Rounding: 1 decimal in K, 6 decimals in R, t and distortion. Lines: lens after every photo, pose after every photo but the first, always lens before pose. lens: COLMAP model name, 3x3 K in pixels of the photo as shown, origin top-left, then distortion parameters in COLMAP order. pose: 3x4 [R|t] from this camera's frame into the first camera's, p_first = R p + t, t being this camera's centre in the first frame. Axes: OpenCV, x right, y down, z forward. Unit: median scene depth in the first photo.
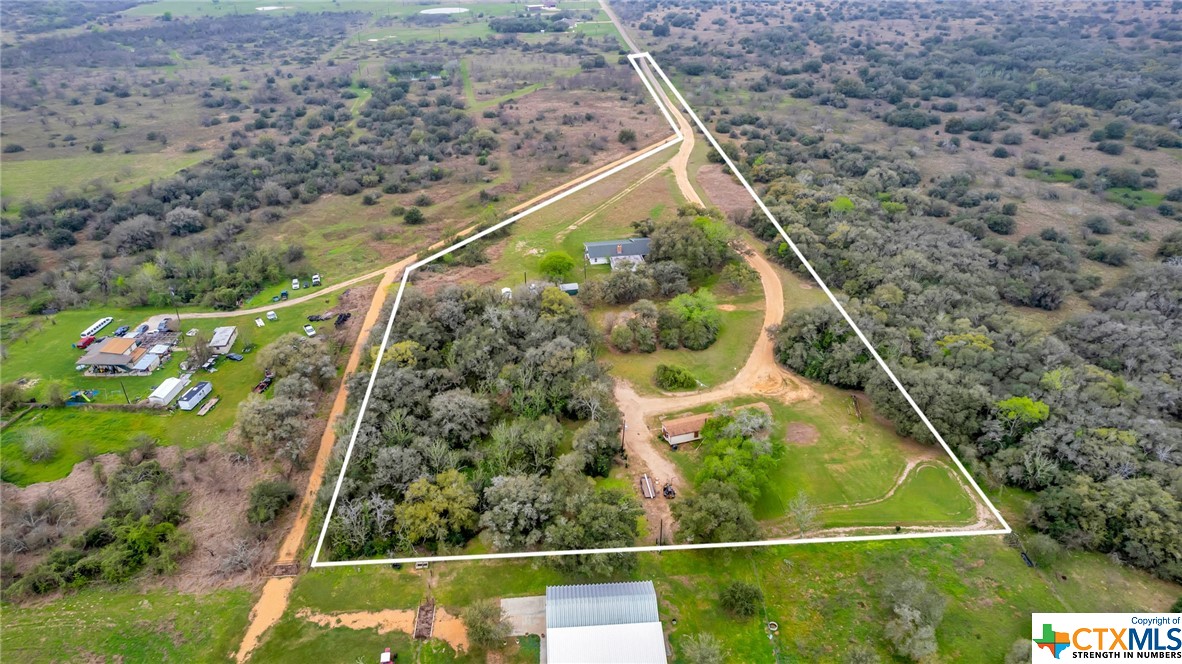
lens RADIAL K [[747.6, 0, 591.0], [0, 747.6, 332.0], [0, 0, 1]] dist [-0.089993, 0.076416]
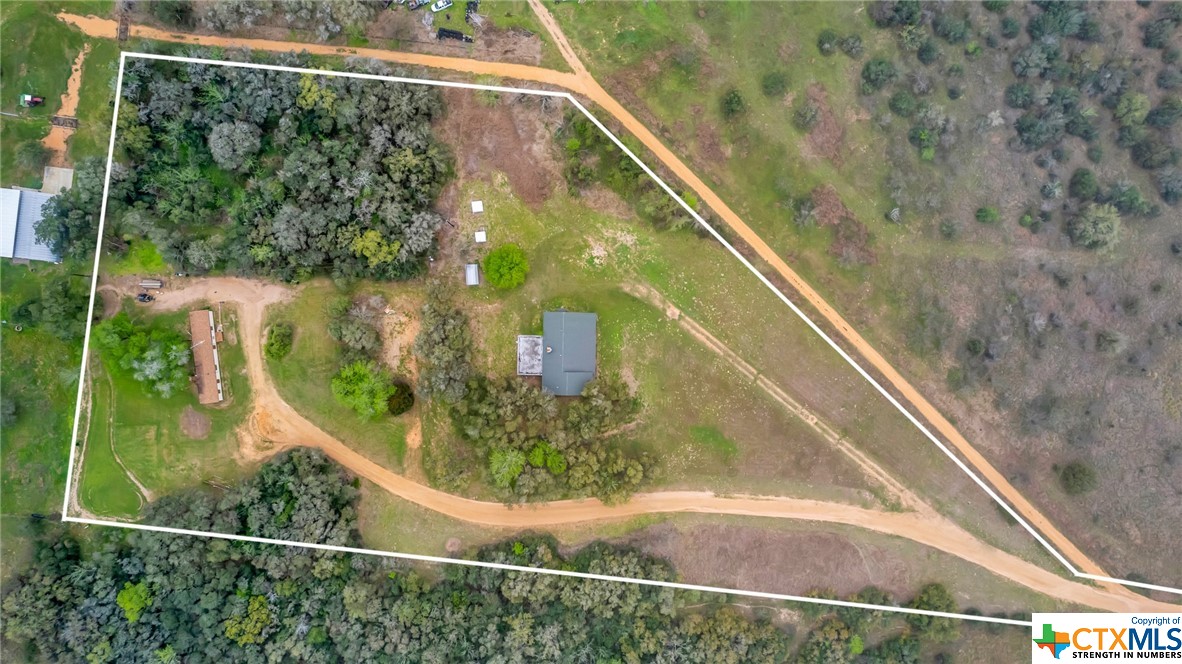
lens RADIAL K [[747.6, 0, 591.0], [0, 747.6, 332.0], [0, 0, 1]] dist [-0.089993, 0.076416]
pose [[-0.181617, 0.983353, 0.005727, 0.010310], [-0.517649, -0.100554, 0.849664, -1.435190], [0.836095, 0.151349, 0.527294, 1.046523]]
